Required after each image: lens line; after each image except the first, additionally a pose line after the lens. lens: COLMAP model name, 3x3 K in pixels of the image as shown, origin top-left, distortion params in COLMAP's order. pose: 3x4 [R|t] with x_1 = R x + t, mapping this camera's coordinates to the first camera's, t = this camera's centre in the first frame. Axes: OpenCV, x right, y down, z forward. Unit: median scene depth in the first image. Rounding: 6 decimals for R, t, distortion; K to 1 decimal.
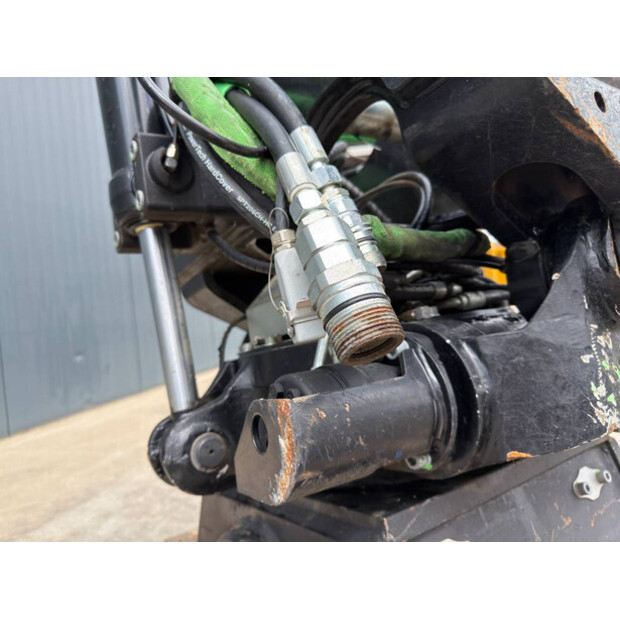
lens RADIAL K [[438.8, 0, 307.0], [0, 438.8, 310.4], [0, 0, 1]] dist [0.017313, -0.029433]
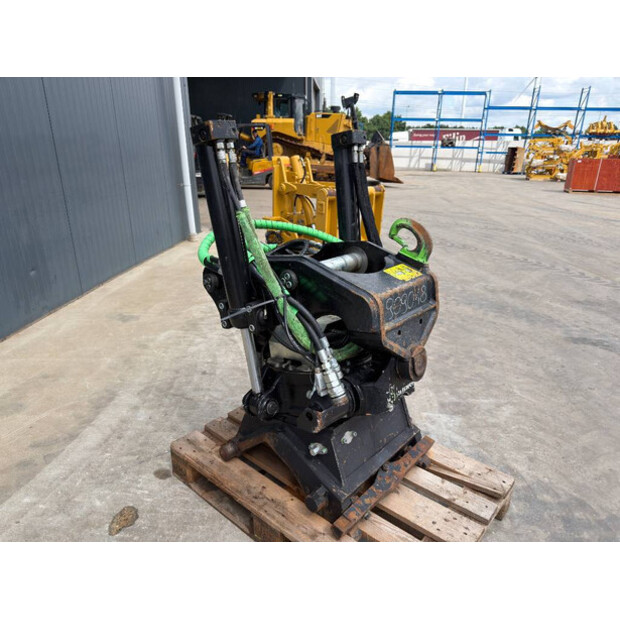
lens RADIAL K [[438.8, 0, 306.6], [0, 438.8, 315.3], [0, 0, 1]] dist [0.017313, -0.029433]
pose [[0.965476, -0.008876, 0.260342, -1.118336], [-0.076756, 0.945355, 0.316879, -1.784020], [-0.248928, -0.325922, 0.912036, -2.246901]]
